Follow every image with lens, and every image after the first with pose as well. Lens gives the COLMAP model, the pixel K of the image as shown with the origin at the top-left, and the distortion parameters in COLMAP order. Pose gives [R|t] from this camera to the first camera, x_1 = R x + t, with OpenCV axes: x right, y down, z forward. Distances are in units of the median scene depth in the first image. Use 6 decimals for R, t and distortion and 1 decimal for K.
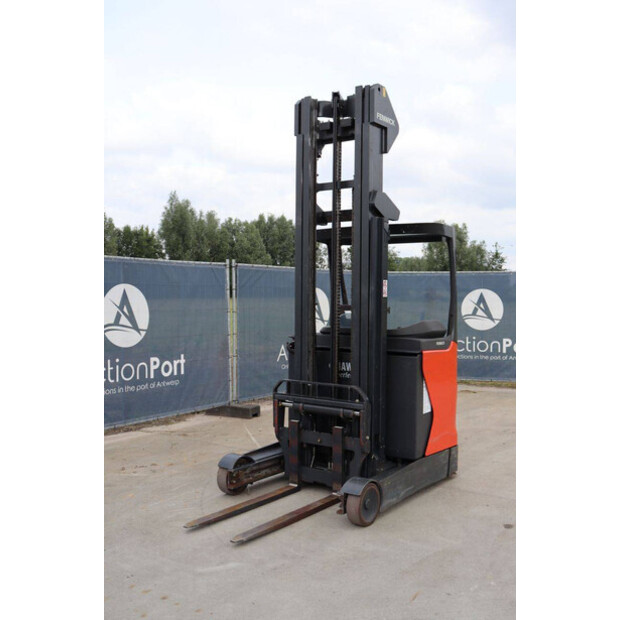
lens RADIAL K [[654.5, 0, 311.2], [0, 654.5, 308.9], [0, 0, 1]] dist [-0.034040, 0.000000]
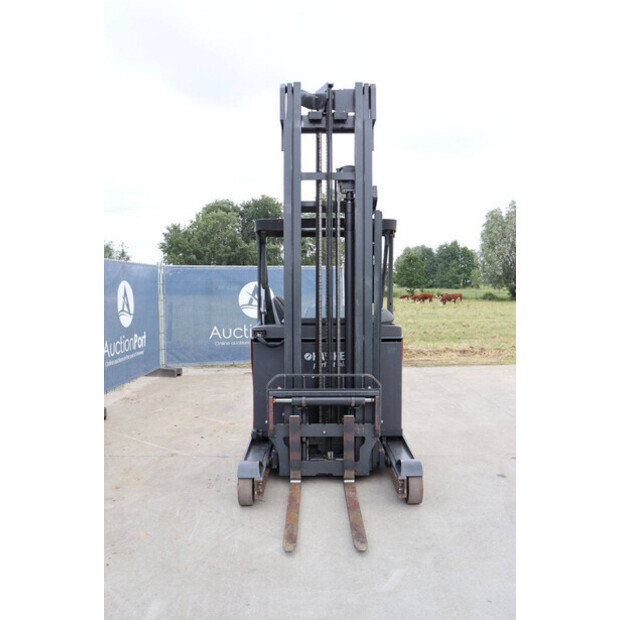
lens RADIAL K [[565.9, 0, 309.9], [0, 565.9, 311.5], [0, 0, 1]] dist [-0.085027, 0.000000]
pose [[0.814709, -0.032660, 0.578950, -0.497998], [0.021599, 0.999429, 0.025987, -0.004657], [-0.579468, -0.008667, 0.814949, 0.316248]]
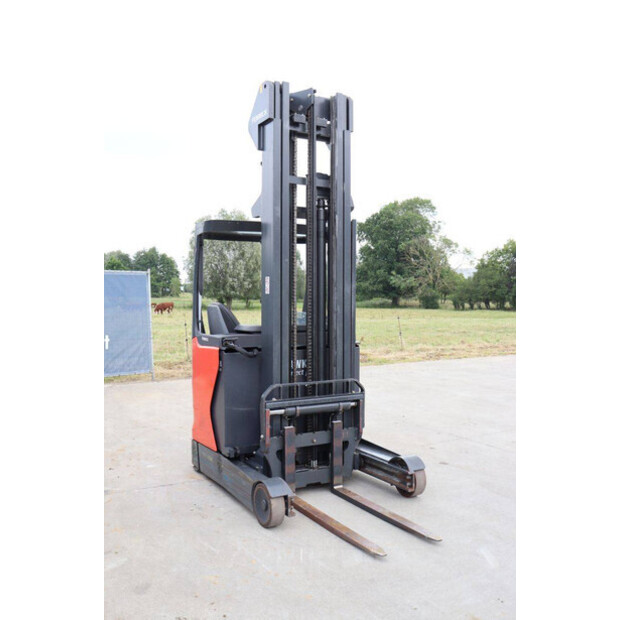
lens RADIAL K [[594.4, 0, 307.2], [0, 594.4, 308.3], [0, 0, 1]] dist [-0.062652, 0.000000]
pose [[0.424192, -0.021992, 0.905305, -0.796293], [0.020590, 0.999681, 0.014636, -0.010284], [-0.905338, 0.012432, 0.424509, 0.632784]]
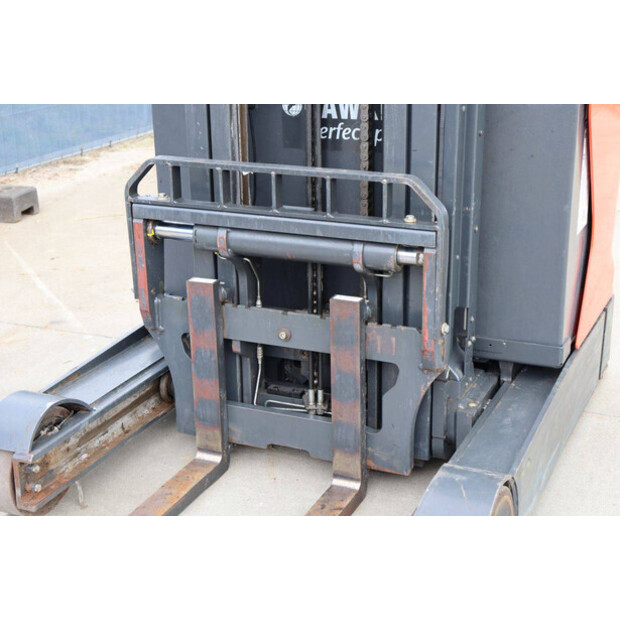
lens RADIAL K [[1073.6, 0, 313.2], [0, 1073.6, 309.5], [0, 0, 1]] dist [0.202499, 0.000000]
pose [[0.976821, -0.089299, 0.194542, -0.080333], [0.025182, 0.950456, 0.309838, 0.016270], [-0.212572, -0.297757, 0.930674, 0.482739]]
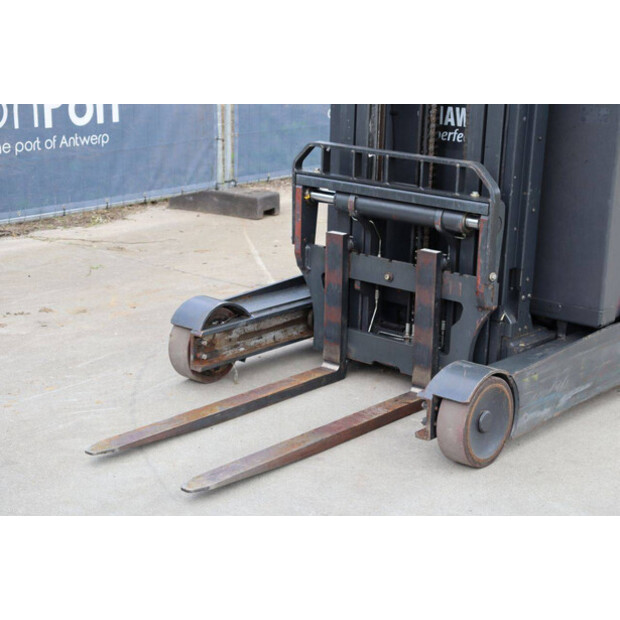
lens RADIAL K [[1246.9, 0, 312.6], [0, 1246.9, 304.0], [0, 0, 1]] dist [0.289922, 0.000000]
pose [[0.997039, 0.039121, -0.066203, 0.018557], [-0.022334, 0.971130, 0.237503, 0.010741], [0.073583, -0.235321, 0.969128, 0.133453]]
